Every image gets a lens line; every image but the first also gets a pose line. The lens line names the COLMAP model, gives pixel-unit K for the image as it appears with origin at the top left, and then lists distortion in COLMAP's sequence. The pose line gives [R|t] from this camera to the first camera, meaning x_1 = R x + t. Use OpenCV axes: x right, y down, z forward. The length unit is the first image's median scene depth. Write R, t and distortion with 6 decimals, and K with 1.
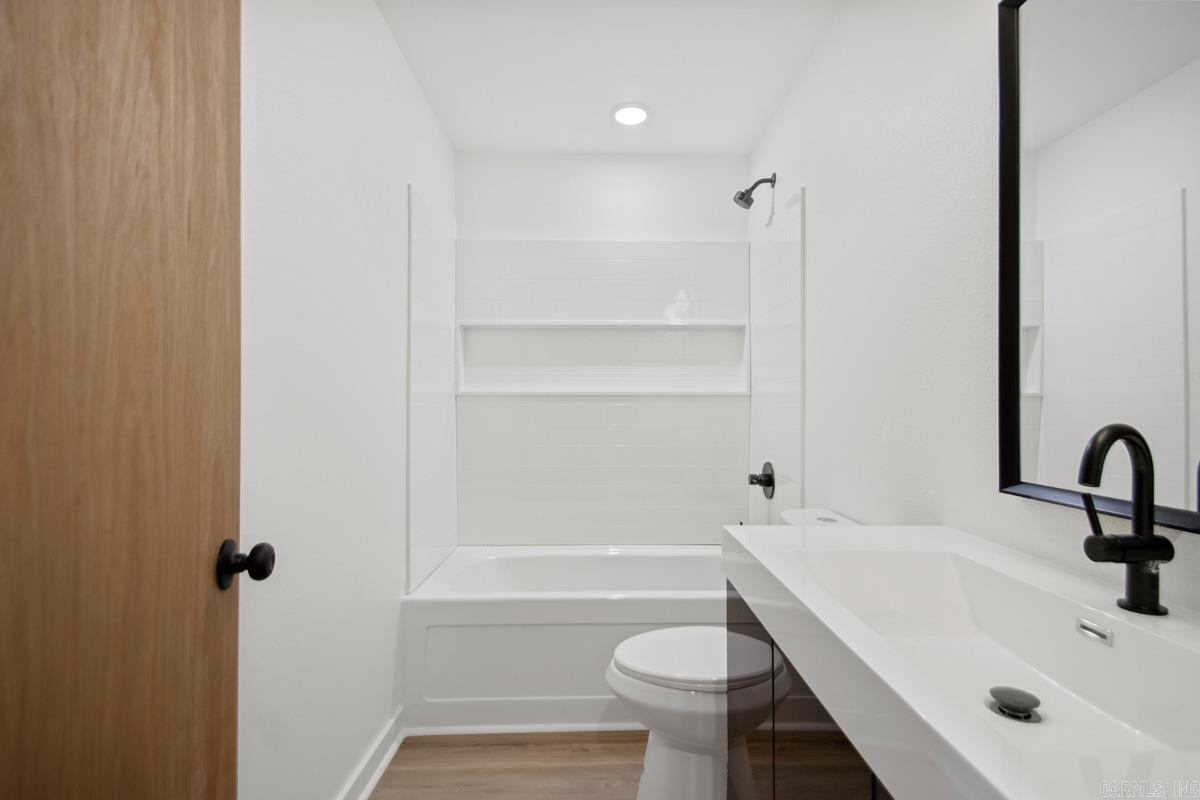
lens RADIAL K [[579.8, 0, 606.7], [0, 579.8, 399.6], [0, 0, 1]] dist [0.050648, -0.021475]
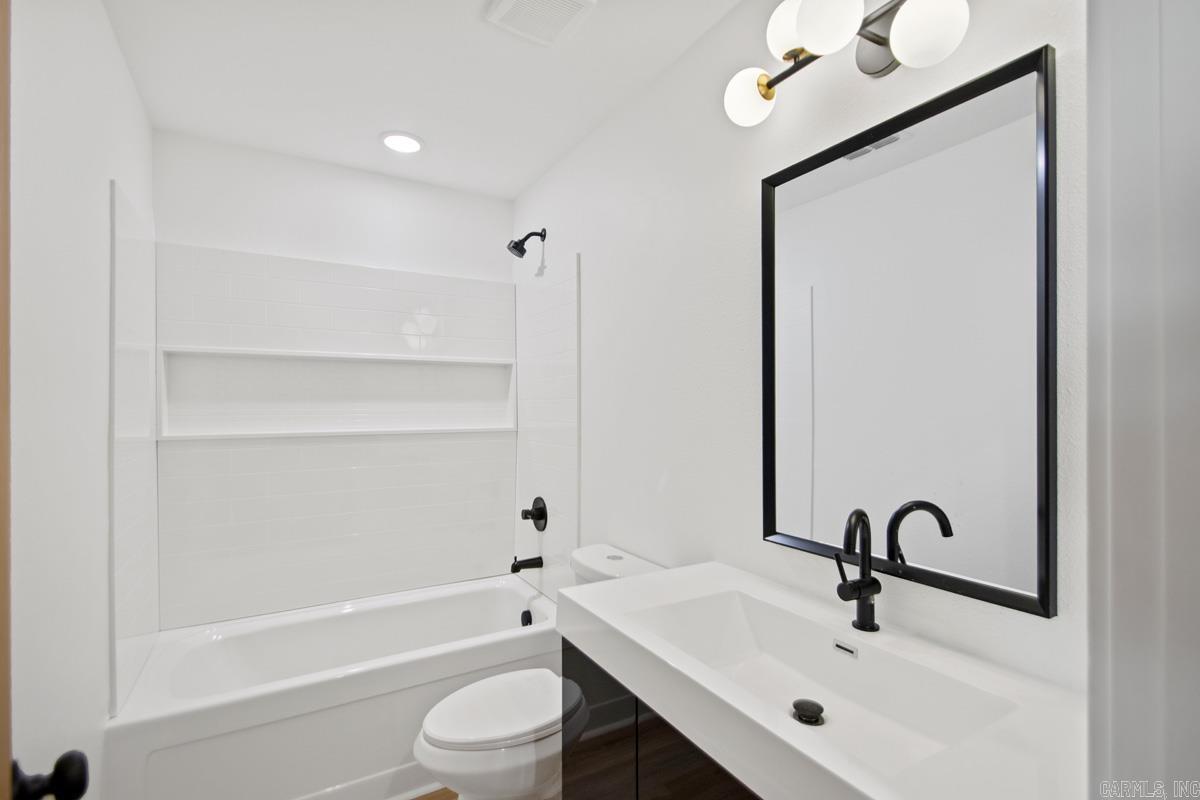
lens RADIAL K [[579.8, 0, 606.7], [0, 579.8, 399.6], [0, 0, 1]] dist [0.050648, -0.021475]
pose [[0.871500, -0.000935, 0.490394, -0.194289], [-0.003266, 0.999965, 0.007711, -0.111905], [-0.490384, -0.008322, 0.871467, 0.009794]]
